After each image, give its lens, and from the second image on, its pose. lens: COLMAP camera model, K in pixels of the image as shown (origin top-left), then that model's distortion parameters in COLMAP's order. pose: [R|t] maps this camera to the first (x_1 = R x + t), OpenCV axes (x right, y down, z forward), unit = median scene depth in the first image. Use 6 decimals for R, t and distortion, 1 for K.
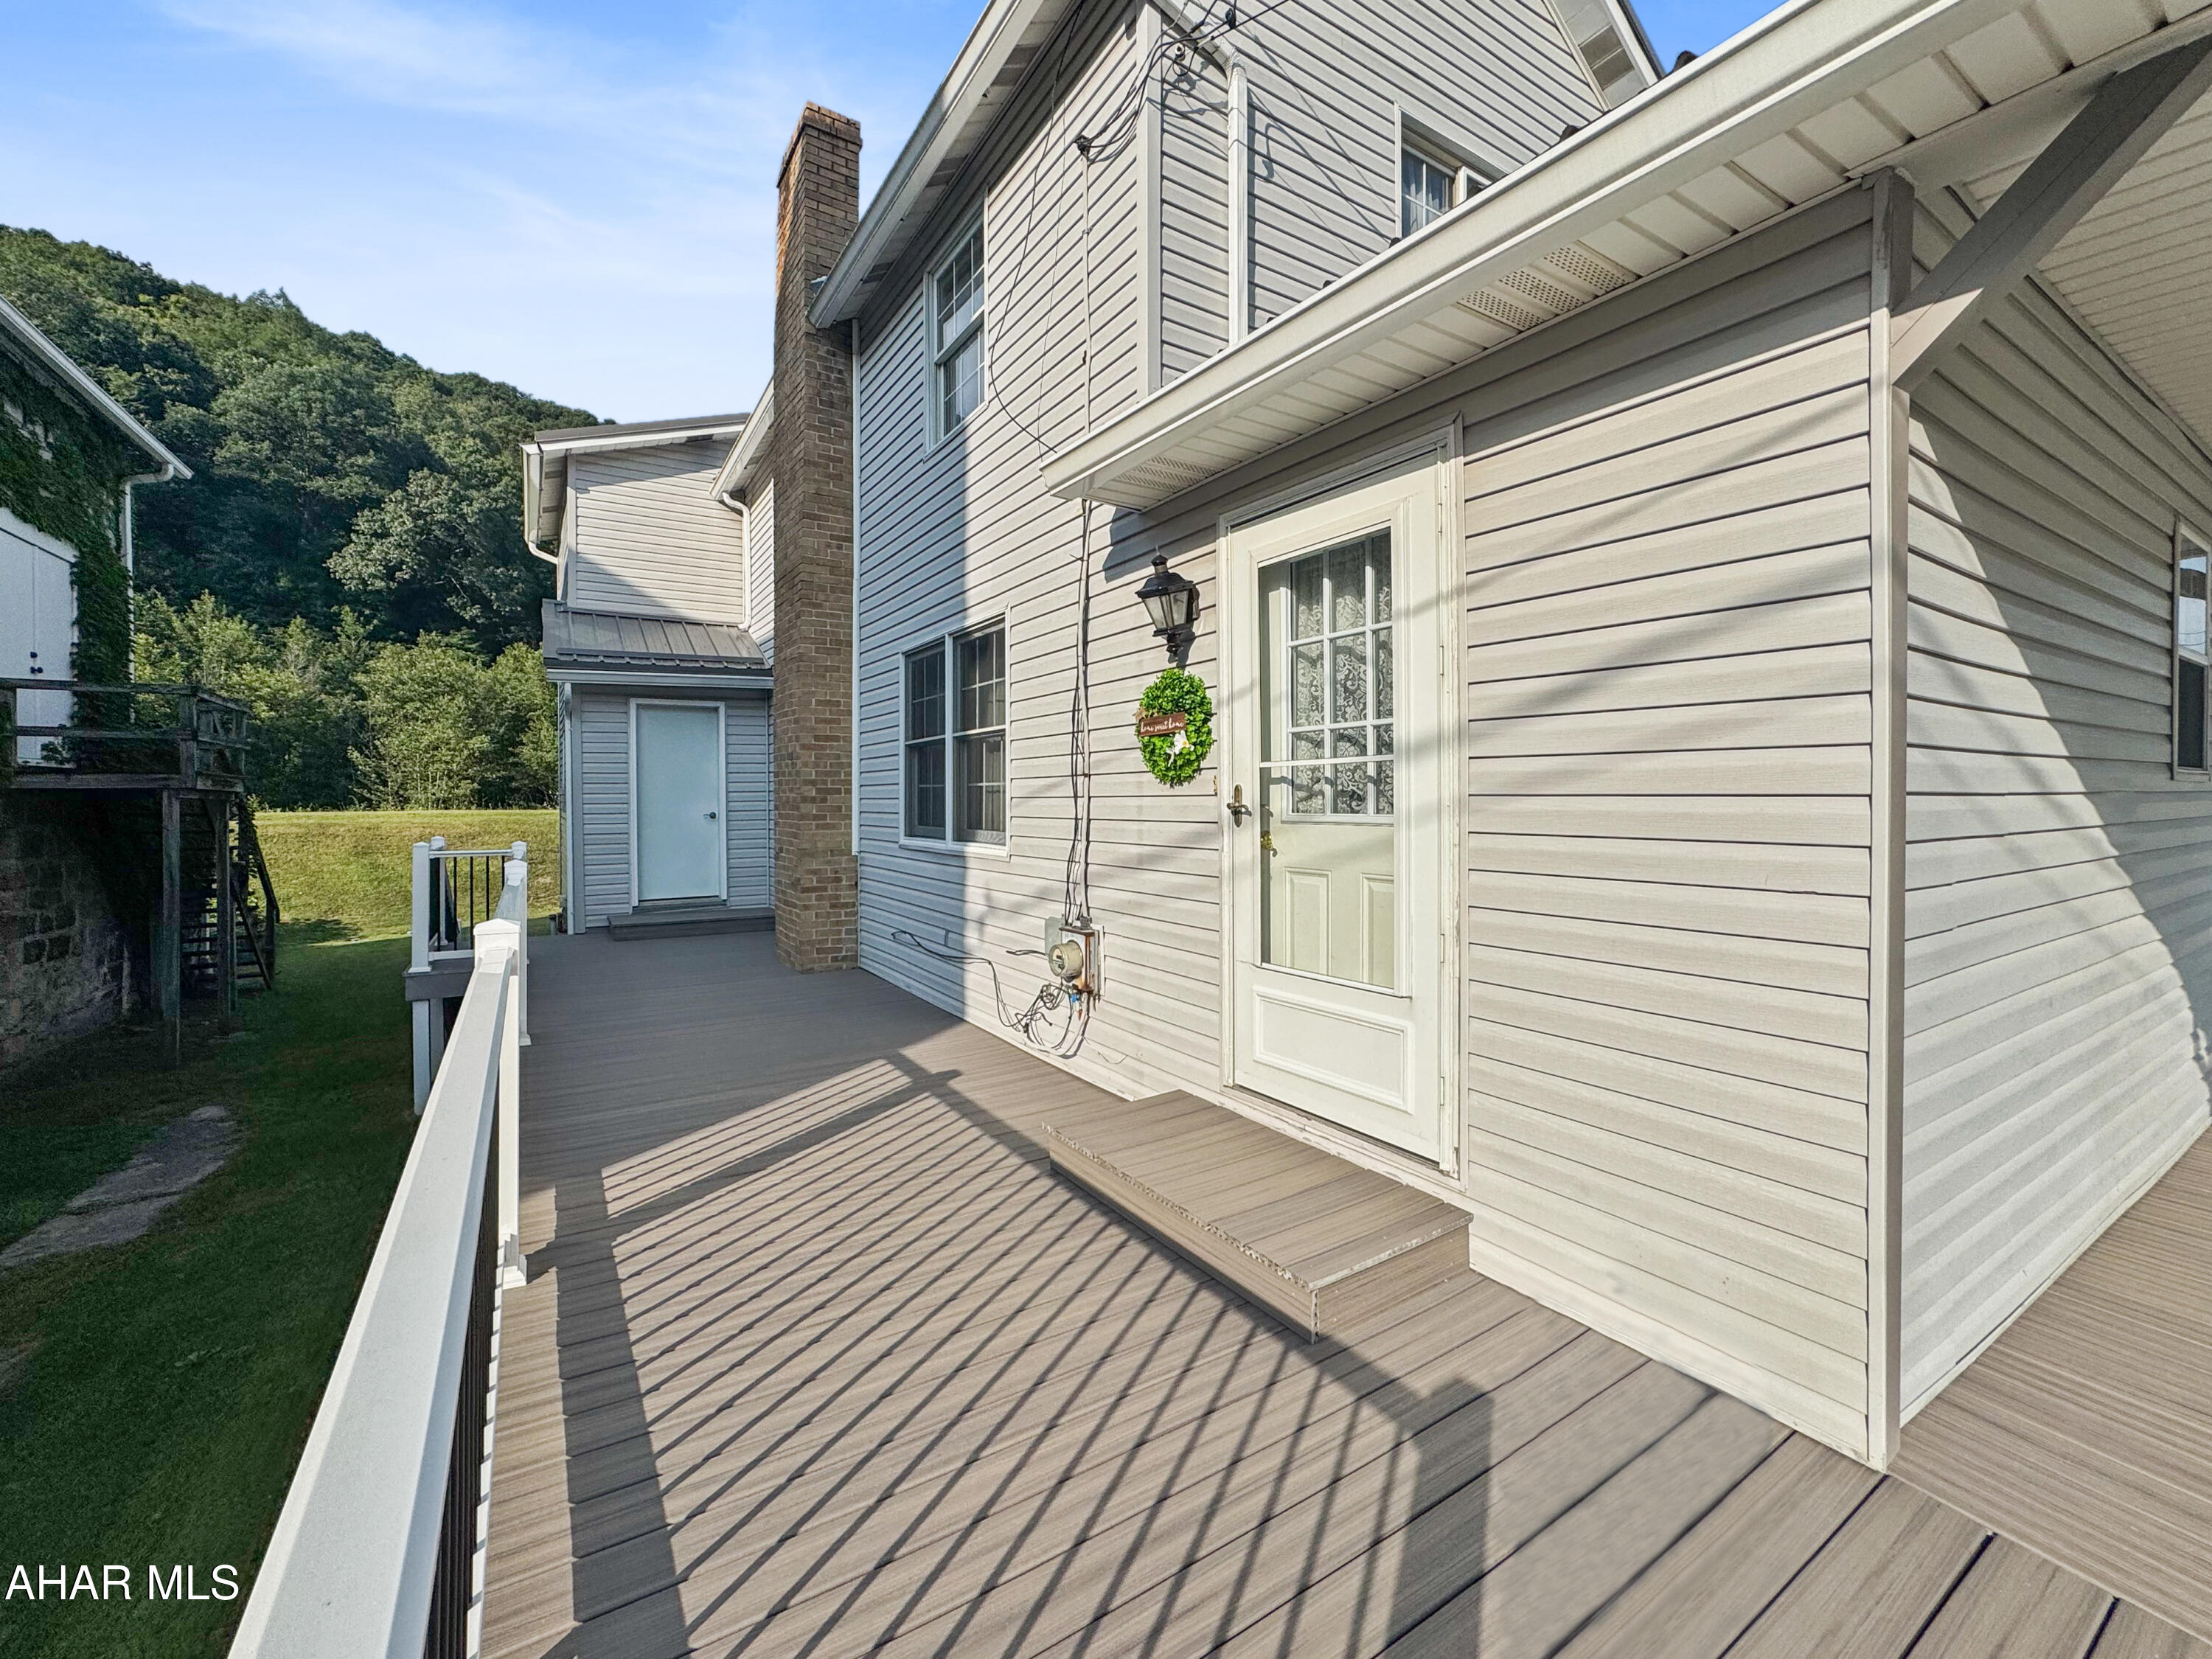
lens RADIAL K [[899.5, 0, 1112.5], [0, 899.5, 797.9], [0, 0, 1]] dist [-0.012485, 0.000278]
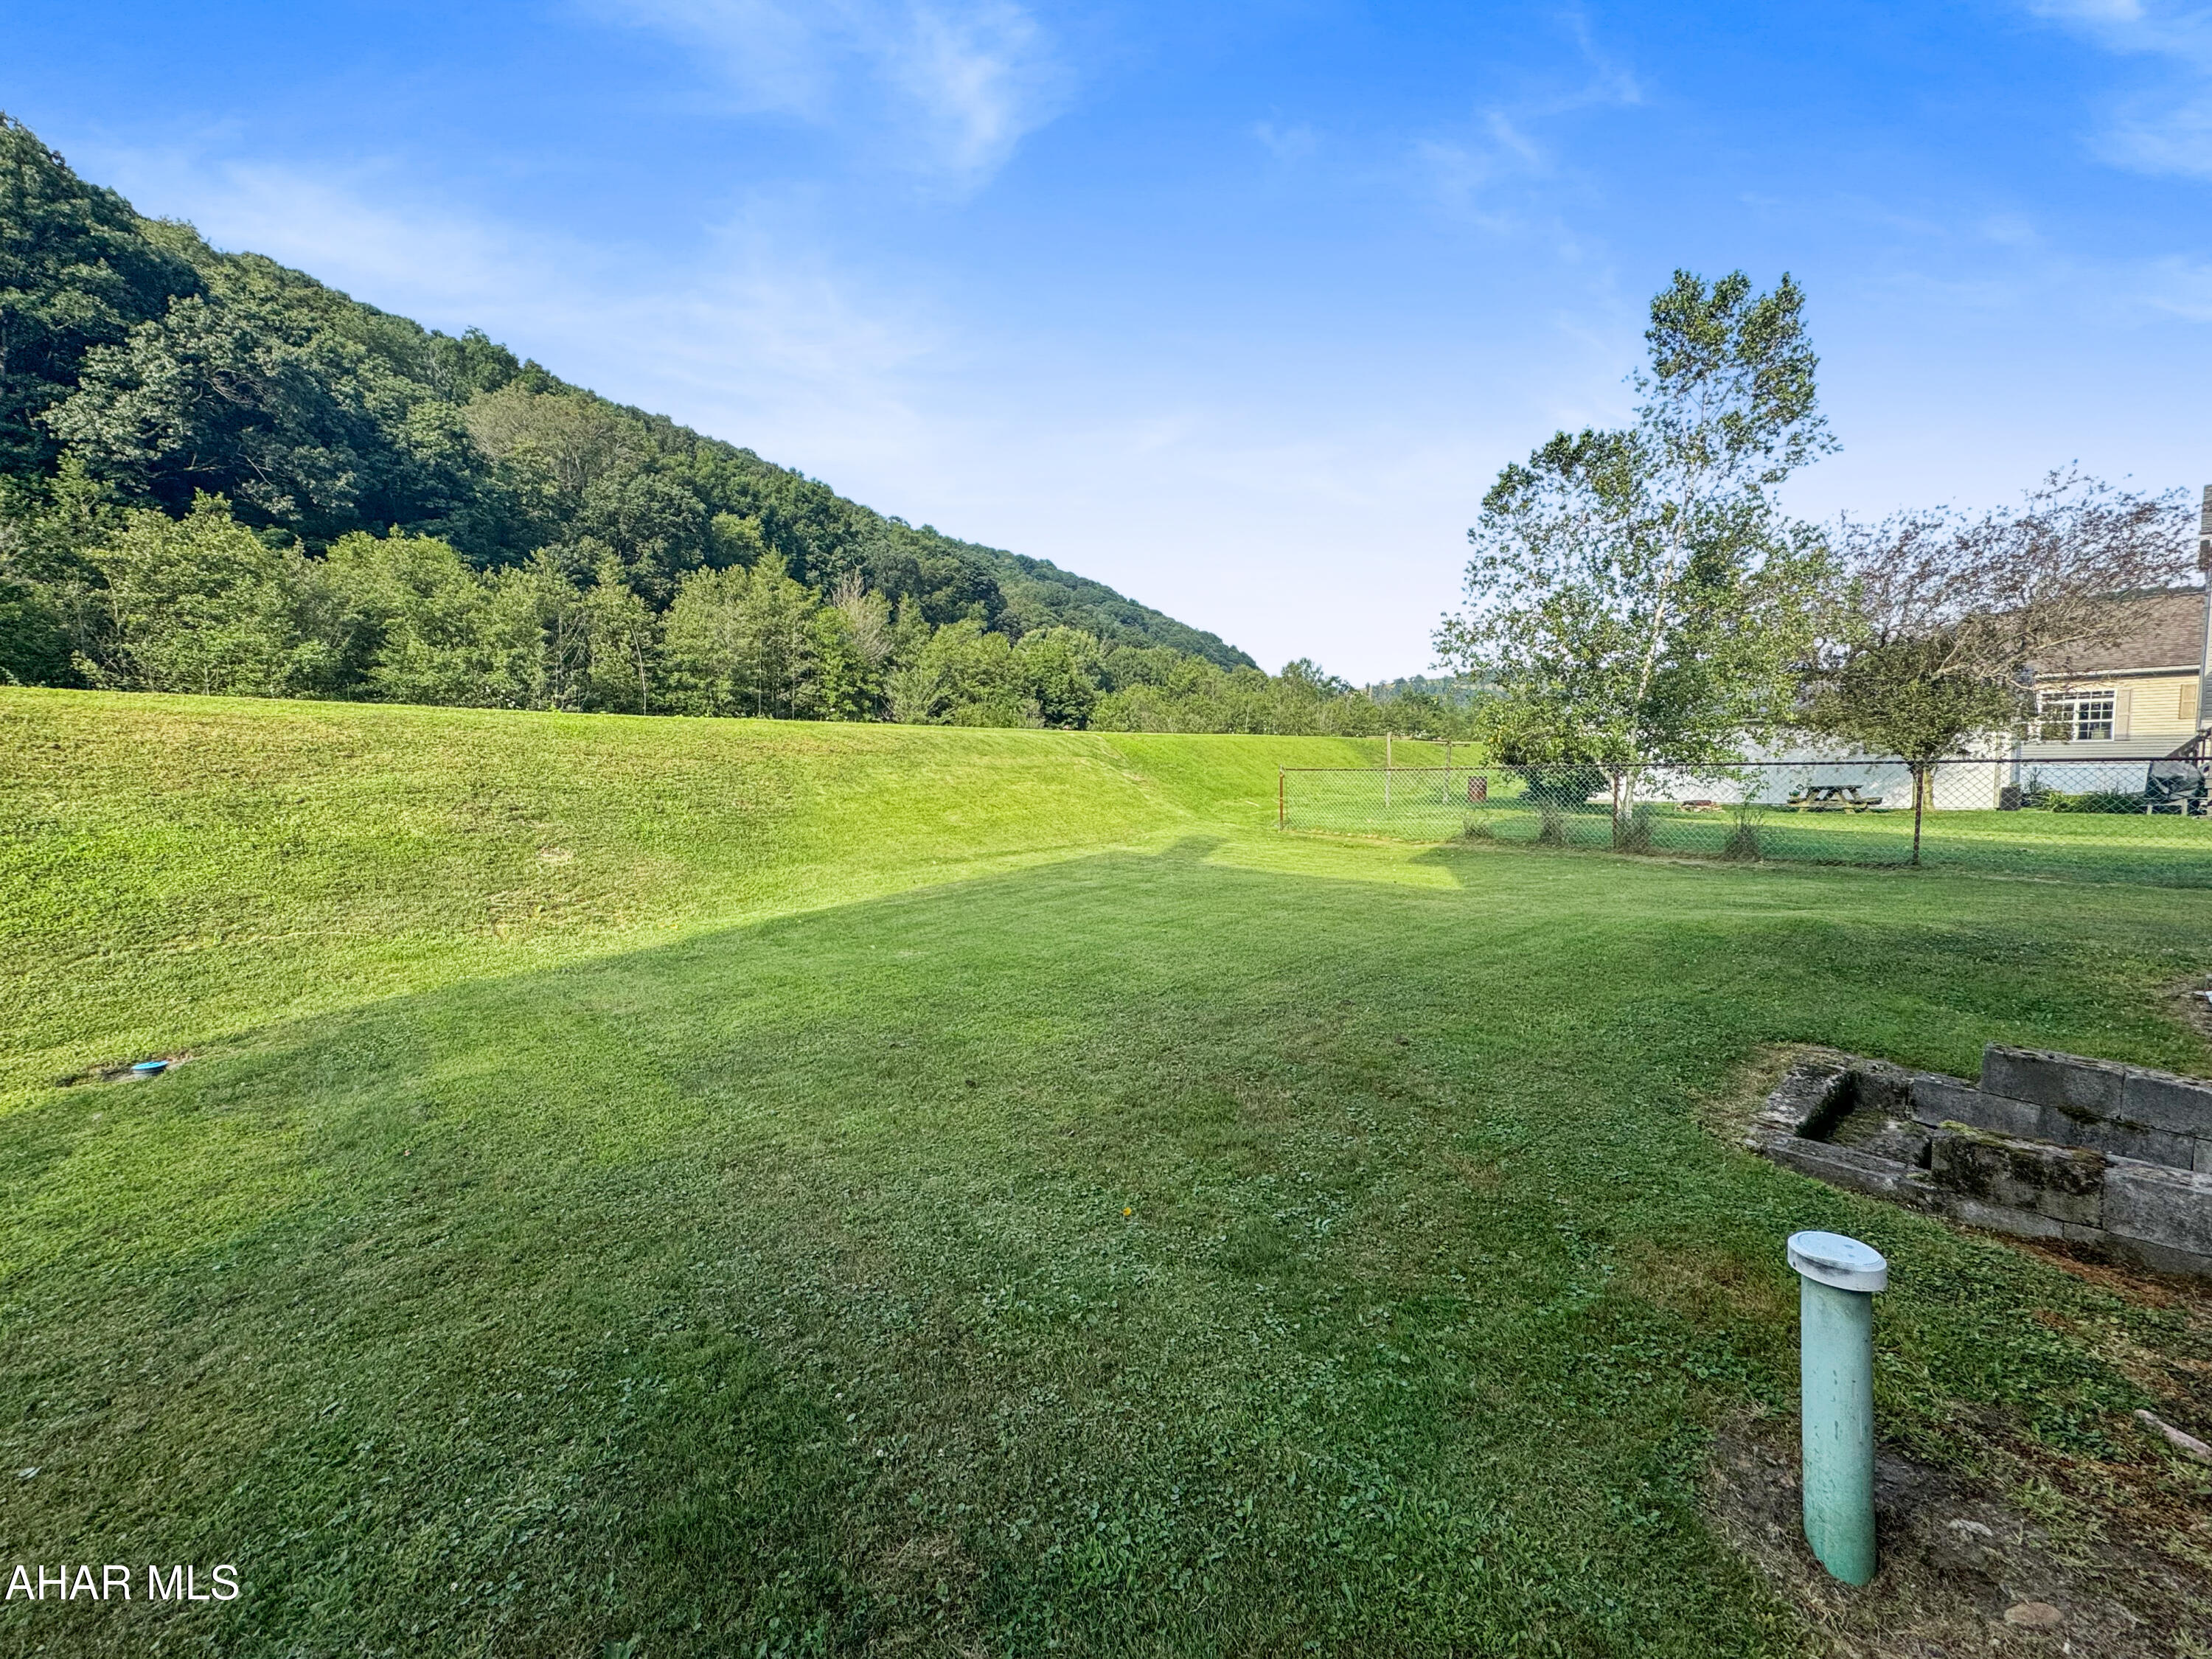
lens RADIAL K [[897.3, 0, 1106.0], [0, 897.3, 829.5], [0, 0, 1]] dist [-0.035111, 0.015903]
pose [[0.992499, -0.010824, 0.121770, -1.509612], [0.002237, 0.997514, 0.070433, 0.151012], [-0.122230, -0.069633, 0.990056, 2.031561]]
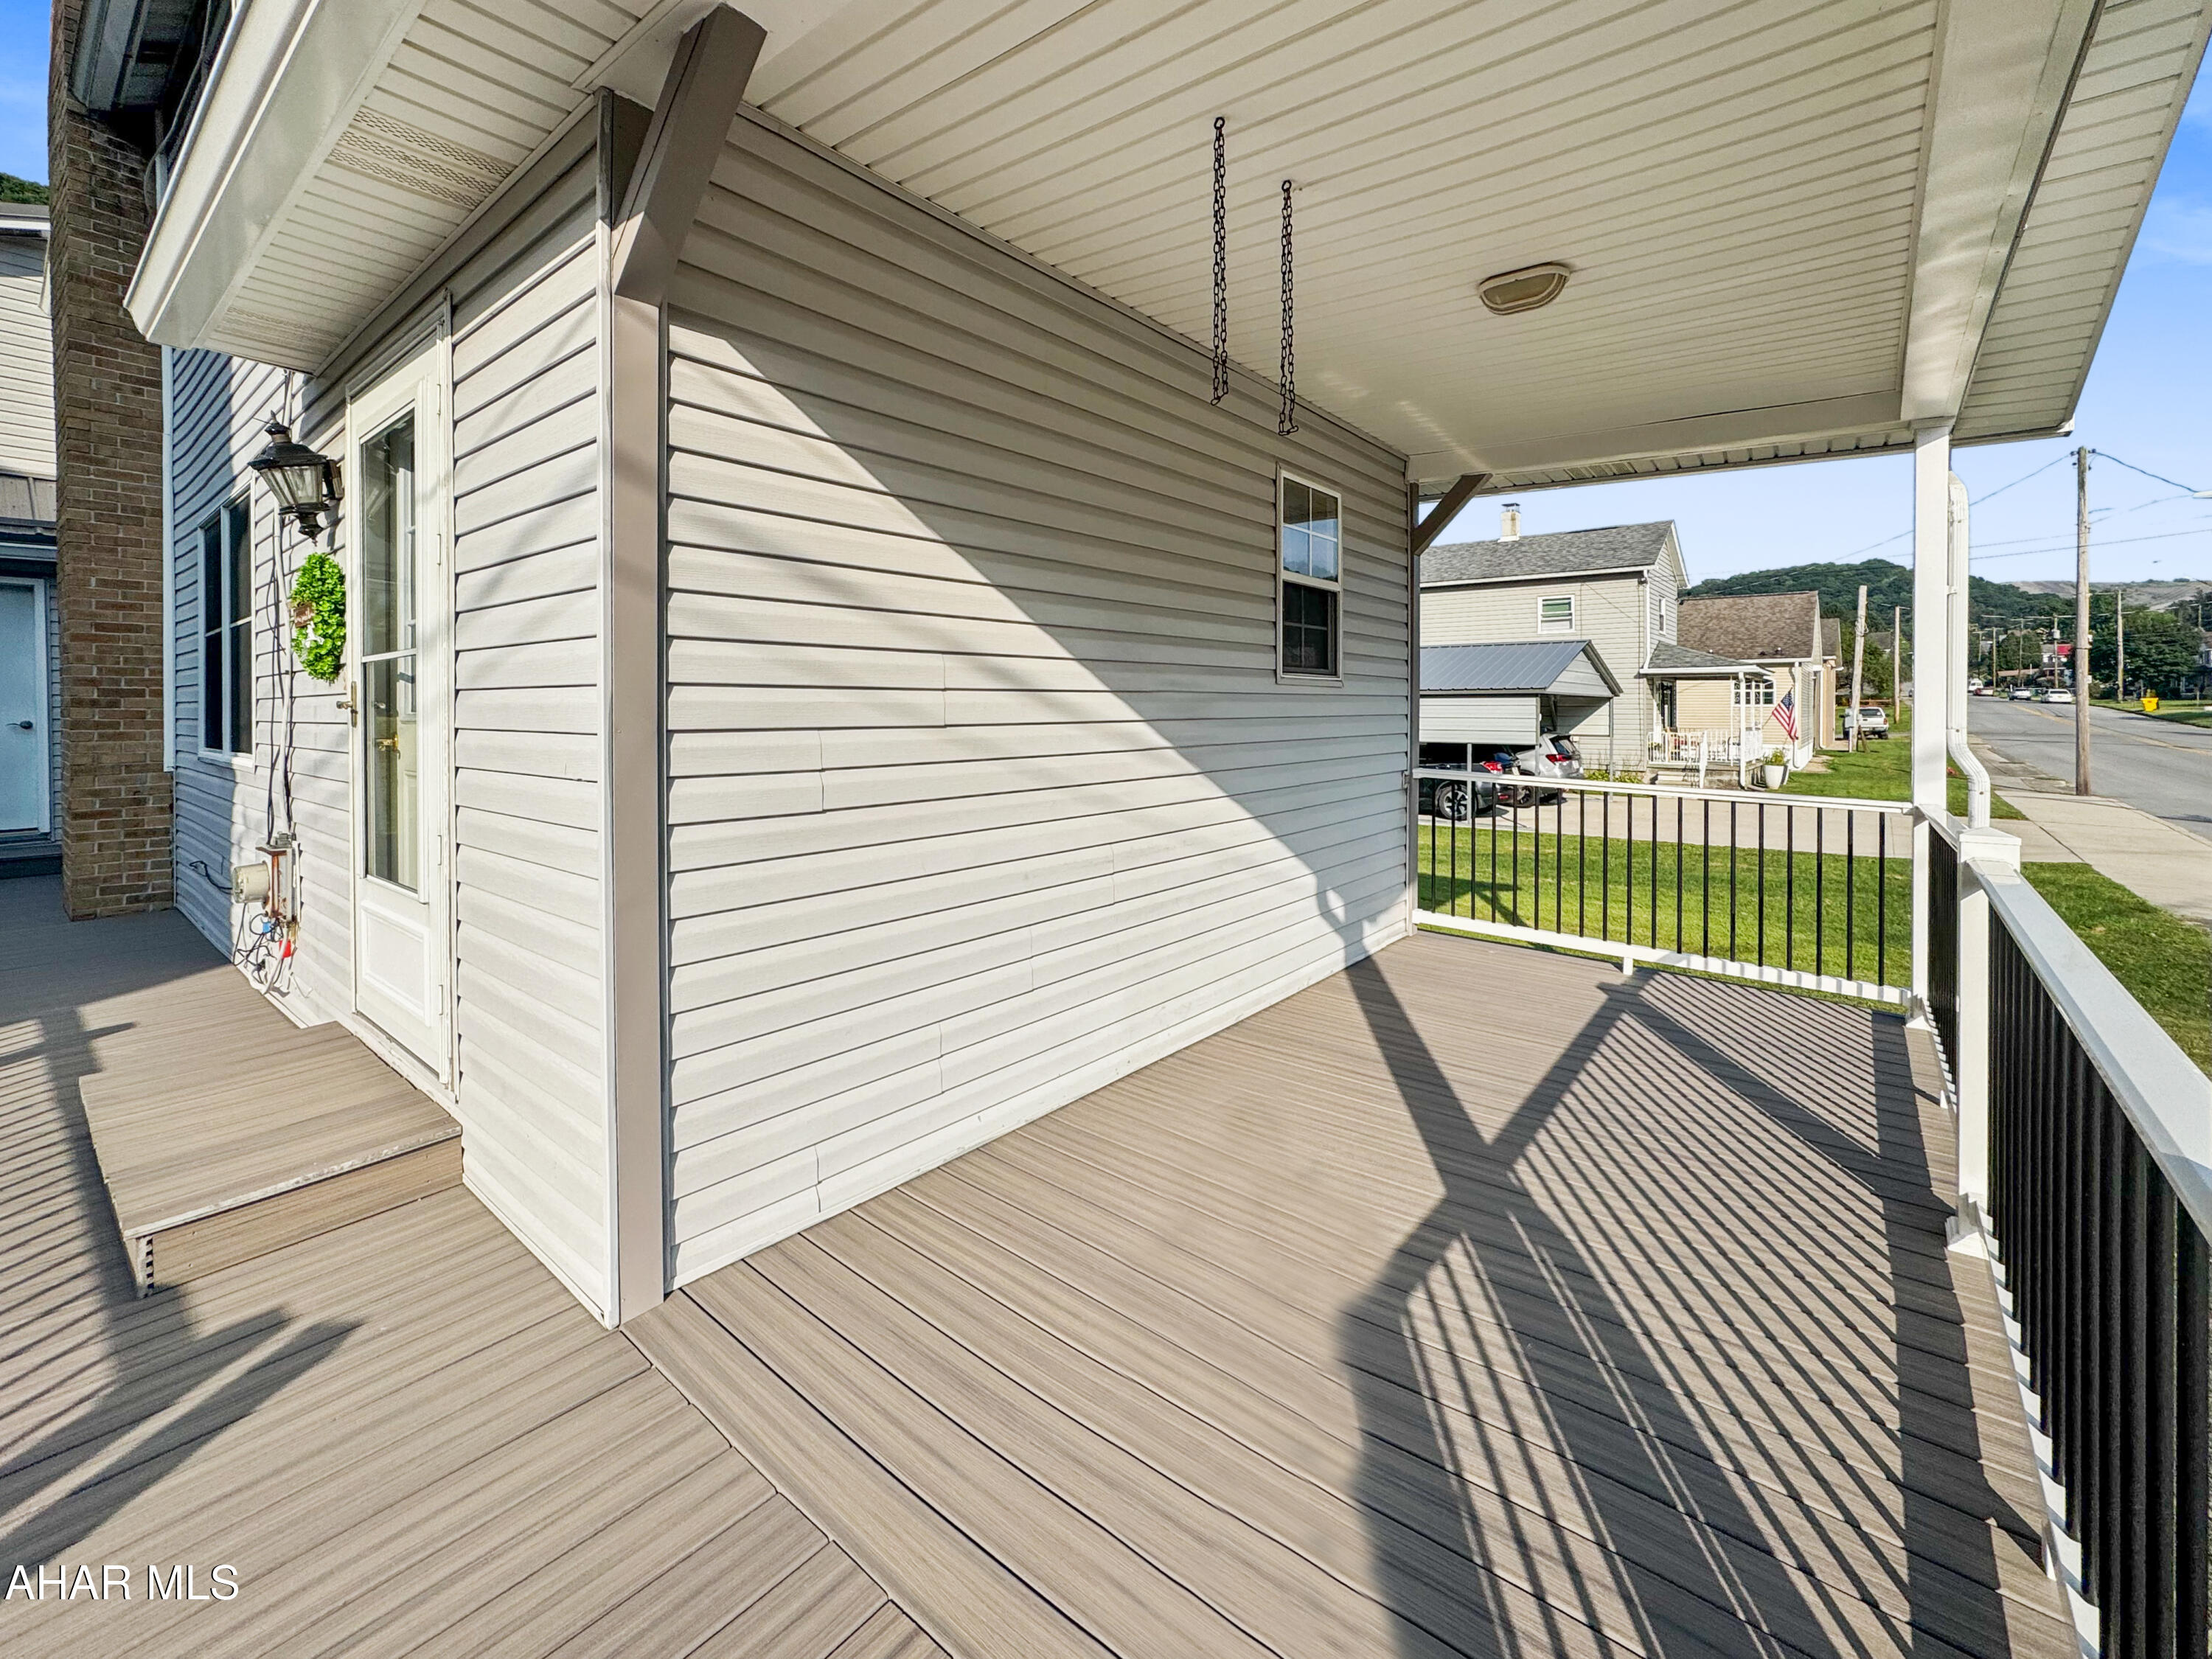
lens RADIAL K [[907.0, 0, 1093.4], [0, 907.0, 723.9], [0, 0, 1]] dist [0.003341, 0.001001]
pose [[0.954008, -0.005394, 0.299734, 0.286298], [0.000151, 0.999847, 0.017513, 0.006160], [-0.299783, -0.016662, 0.953862, -0.050041]]
